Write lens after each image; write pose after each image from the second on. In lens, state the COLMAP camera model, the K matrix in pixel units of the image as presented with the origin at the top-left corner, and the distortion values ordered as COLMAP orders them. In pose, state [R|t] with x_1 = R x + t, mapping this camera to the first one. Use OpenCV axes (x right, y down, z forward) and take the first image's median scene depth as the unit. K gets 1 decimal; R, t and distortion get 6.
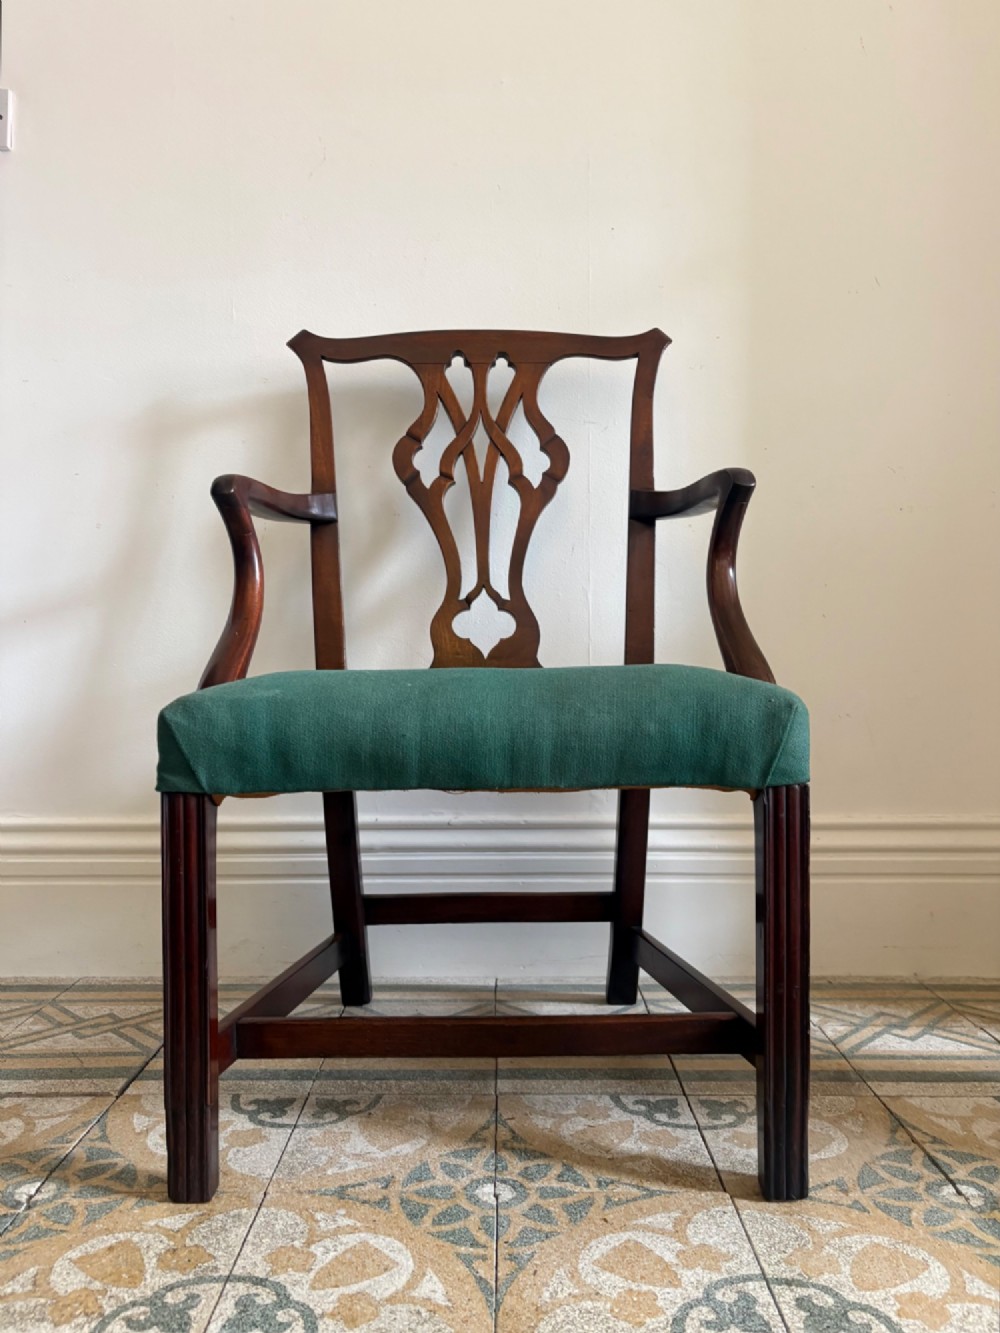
lens RADIAL K [[973.7, 0, 480.1], [0, 973.7, 686.3], [0, 0, 1]] dist [0.042873, -0.065562]
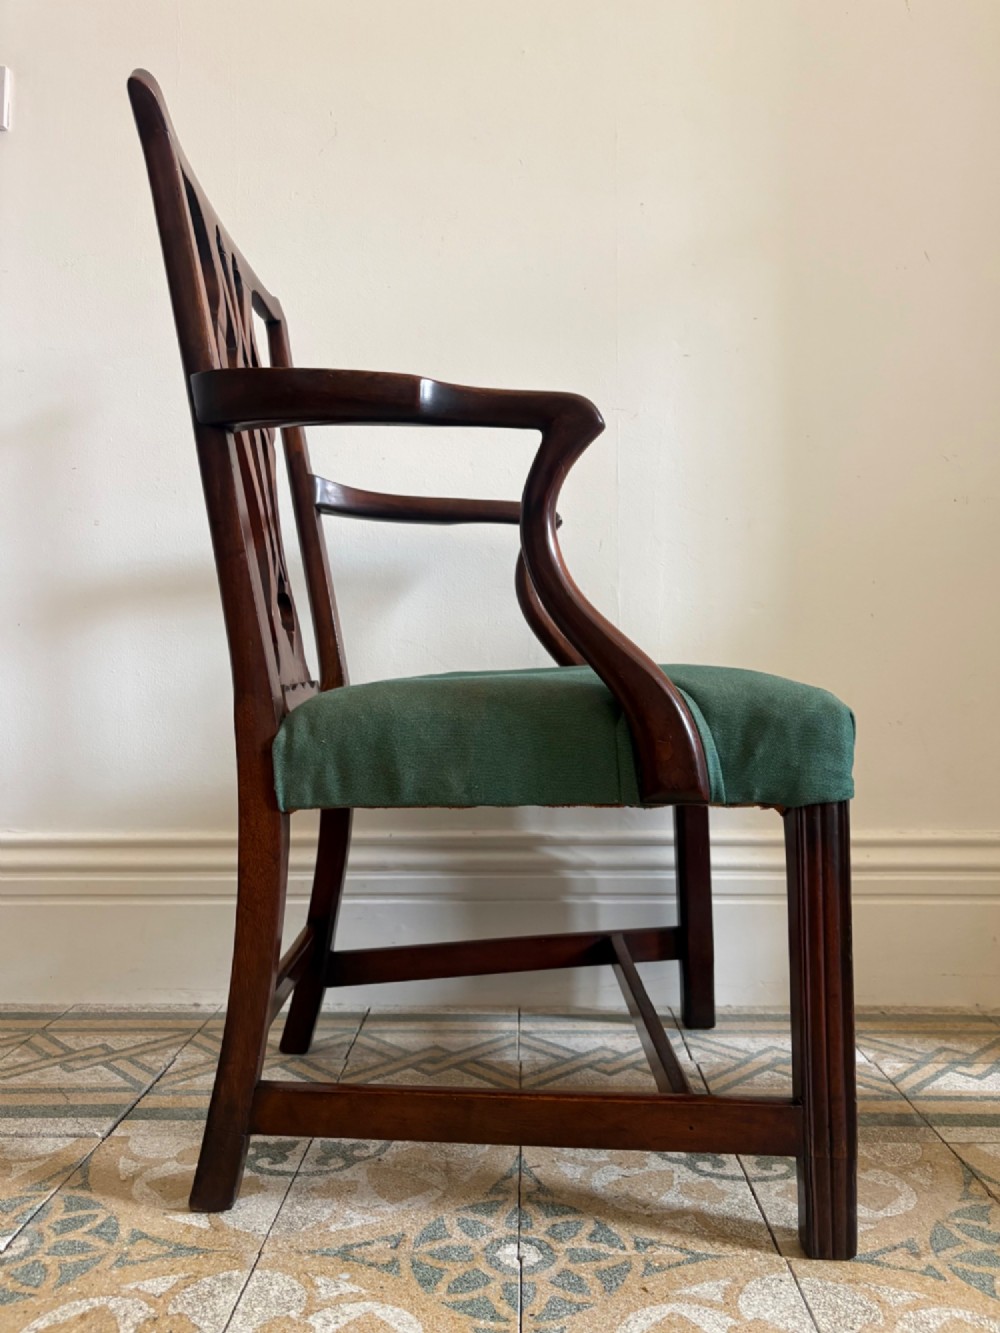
lens RADIAL K [[973.7, 0, 483.4], [0, 973.7, 694.7], [0, 0, 1]] dist [0.042873, -0.065562]
pose [[0.999784, -0.002232, -0.020658, 0.002572], [0.001944, 0.999901, -0.013932, 0.022041], [0.020687, 0.013889, 0.999690, 0.099144]]
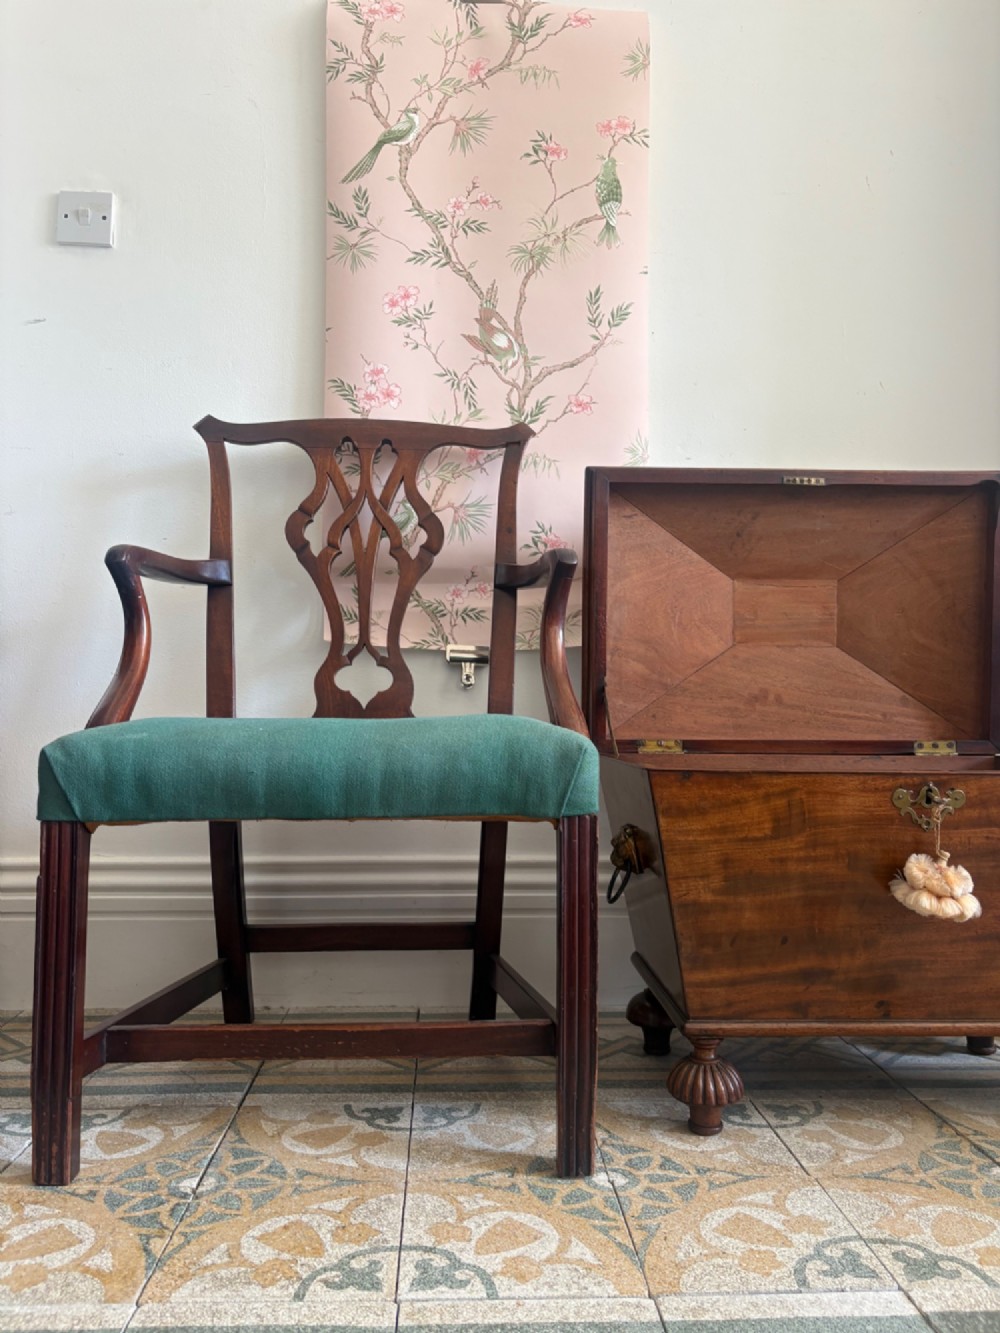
lens RADIAL K [[973.7, 0, 468.9], [0, 973.7, 686.0], [0, 0, 1]] dist [0.042873, -0.065562]
pose [[0.998528, 0.011537, 0.053003, -0.193448], [-0.008070, 0.997841, -0.065177, 0.022616], [-0.053641, 0.064653, 0.996465, -0.139214]]
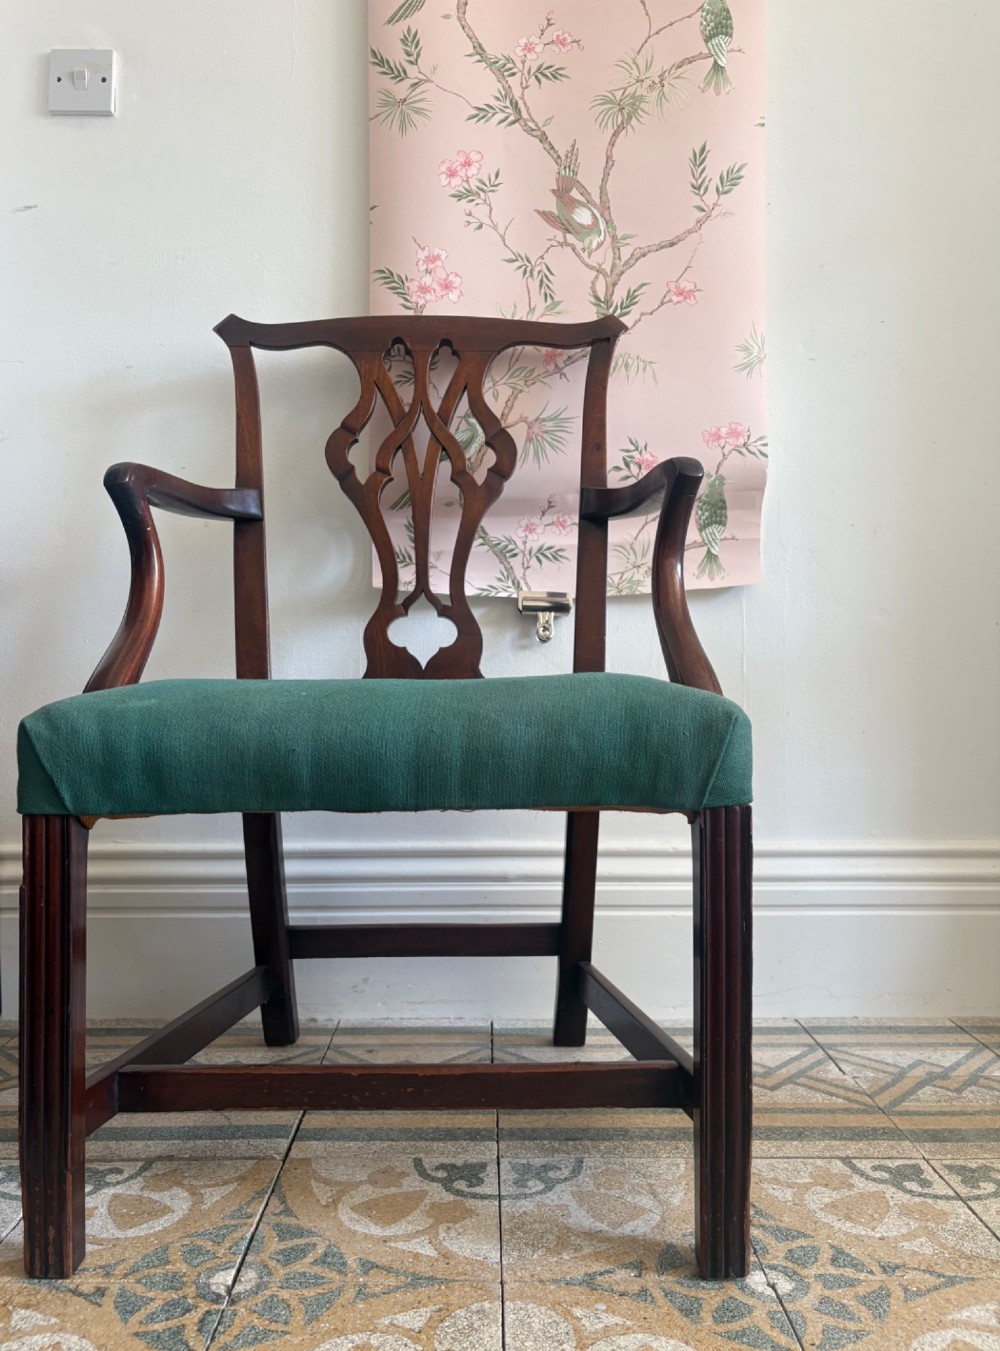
lens RADIAL K [[980.9, 0, 454.0], [0, 980.9, 696.0], [0, 0, 1]] dist [0.032335, -0.047501]
pose [[0.999993, 0.001770, 0.003302, -0.240187], [-0.001717, 0.999872, -0.015906, 0.016983], [-0.003330, 0.015900, 0.999868, 0.118470]]
